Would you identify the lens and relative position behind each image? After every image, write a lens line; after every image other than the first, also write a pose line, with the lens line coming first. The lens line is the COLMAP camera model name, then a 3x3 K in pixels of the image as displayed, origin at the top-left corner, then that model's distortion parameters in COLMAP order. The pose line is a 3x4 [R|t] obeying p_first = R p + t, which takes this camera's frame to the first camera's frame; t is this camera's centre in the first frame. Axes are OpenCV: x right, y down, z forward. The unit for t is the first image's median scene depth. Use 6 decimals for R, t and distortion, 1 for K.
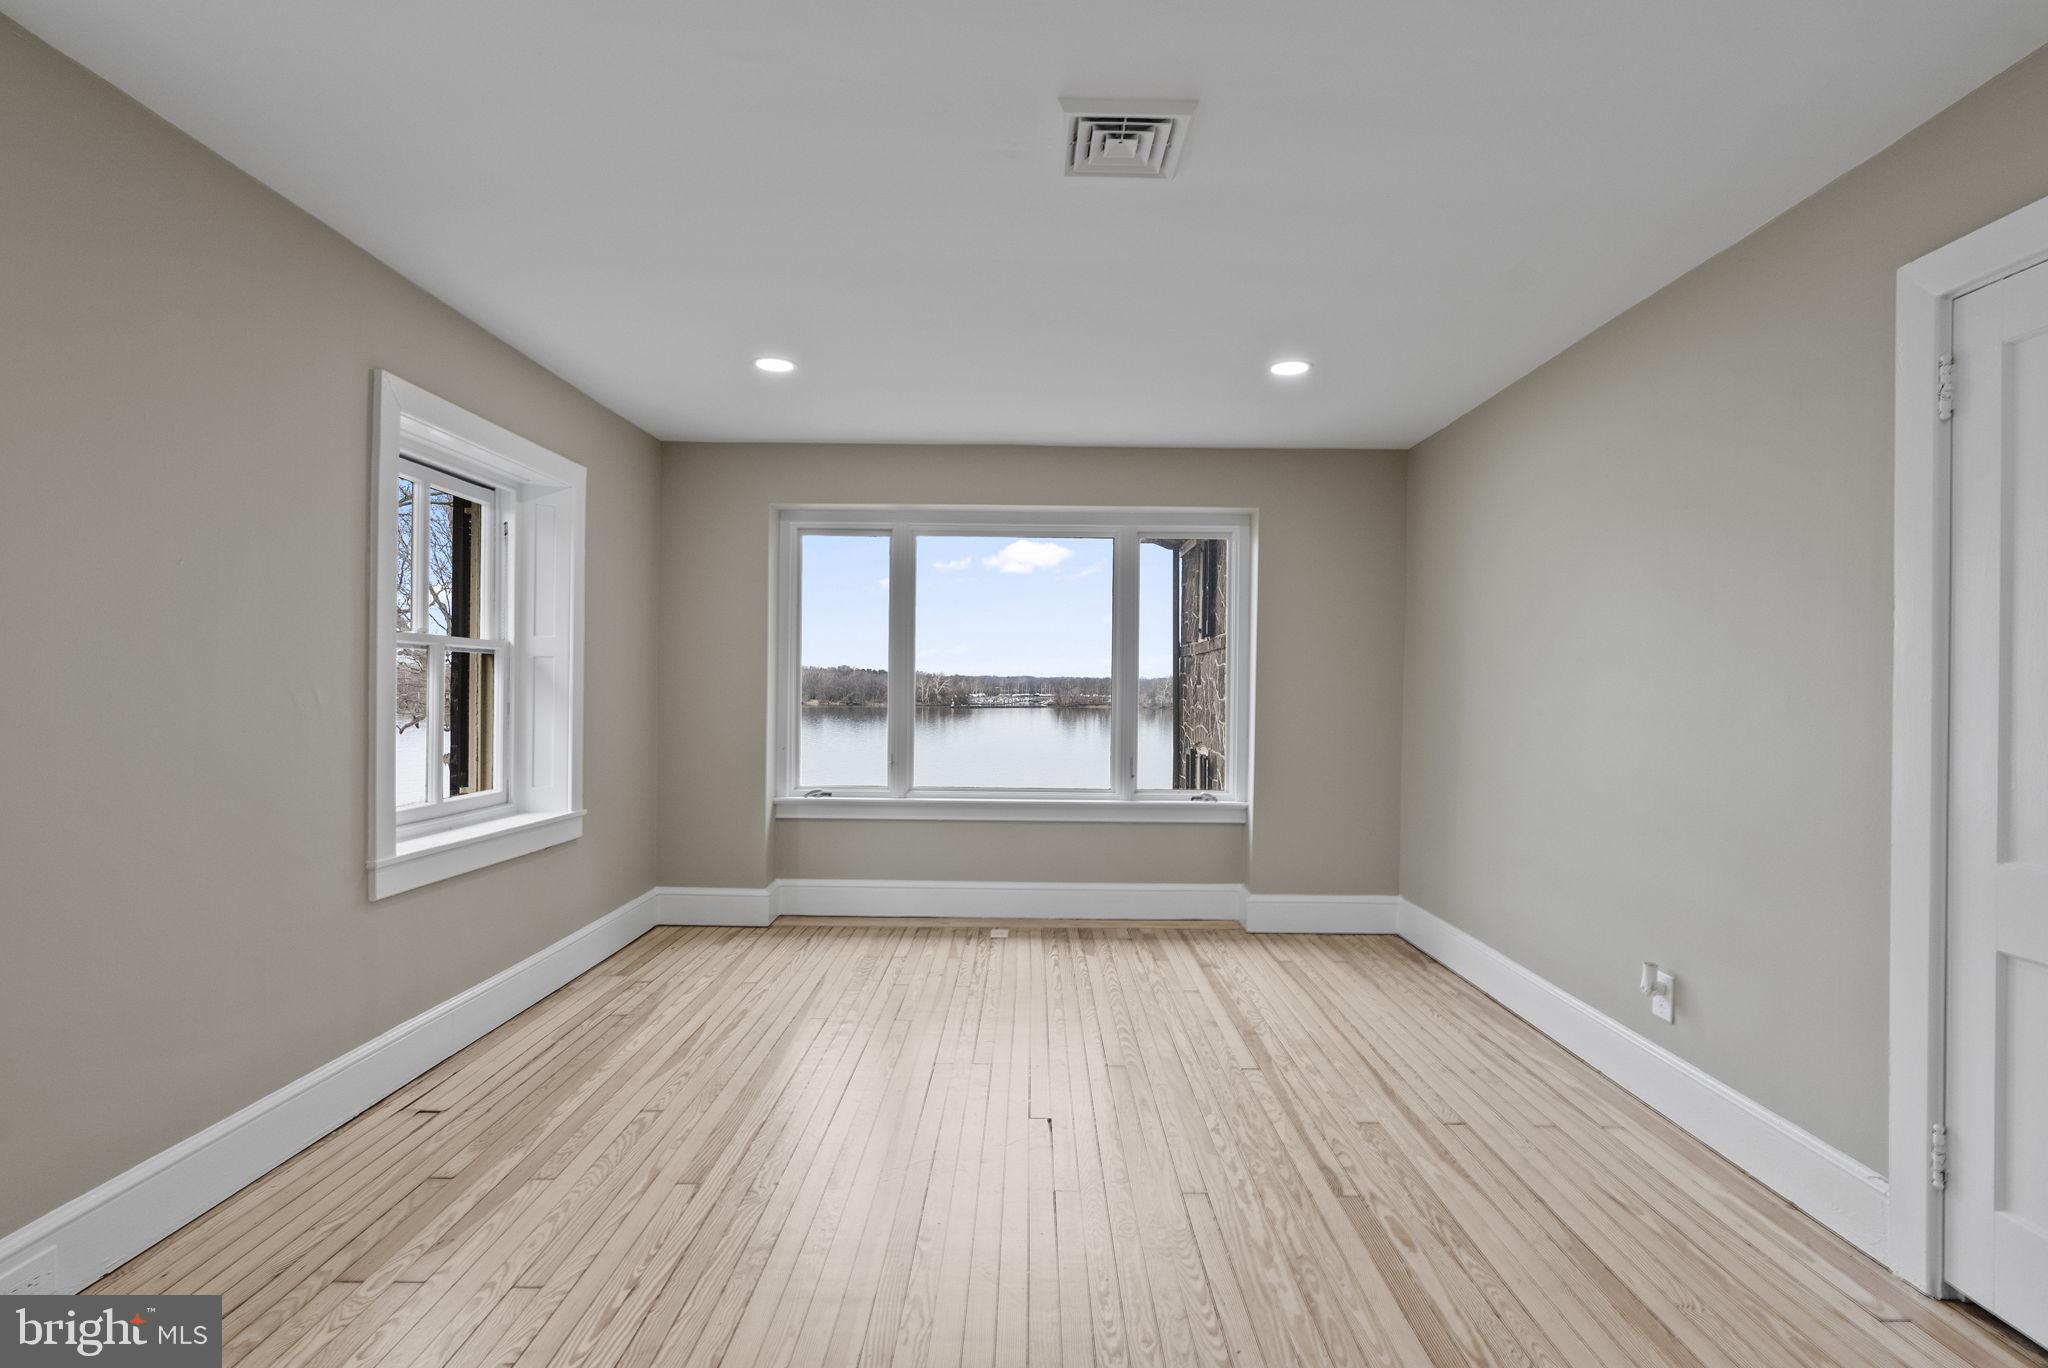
lens RADIAL K [[1035.4, 0, 1032.2], [0, 1035.4, 689.3], [0, 0, 1]] dist [0.002526, 0.001419]
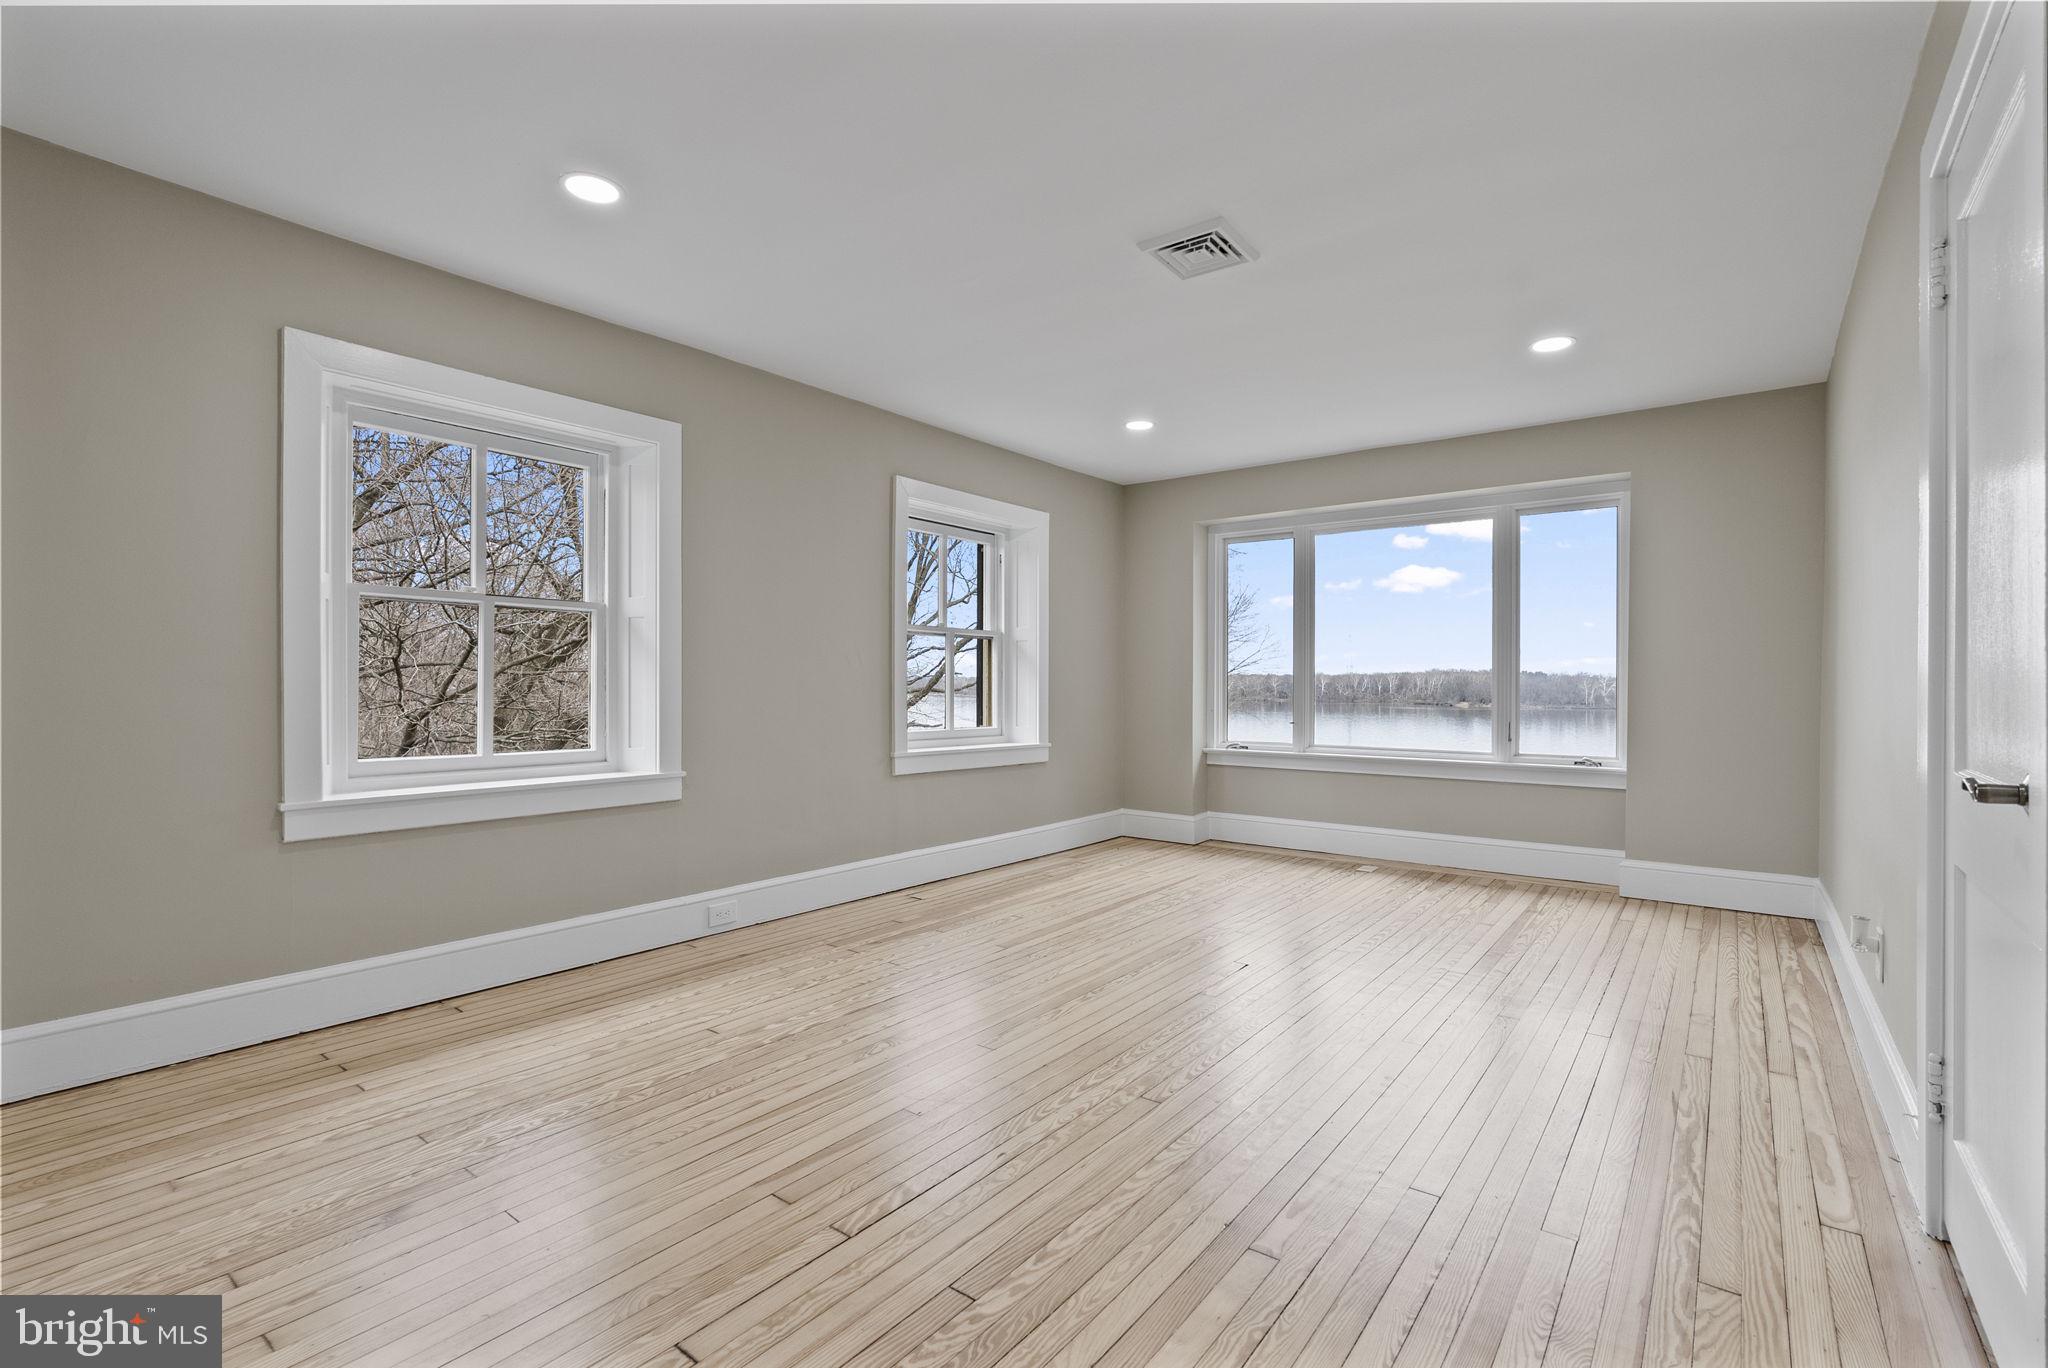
lens RADIAL K [[954.5, 0, 1015.9], [0, 954.5, 703.7], [0, 0, 1]] dist [-0.000365, 0.000489]
pose [[0.783010, 0.006708, -0.621973, 0.382459], [0.000223, 0.999939, 0.011065, 0.043905], [0.622009, -0.008802, 0.782961, -0.105435]]
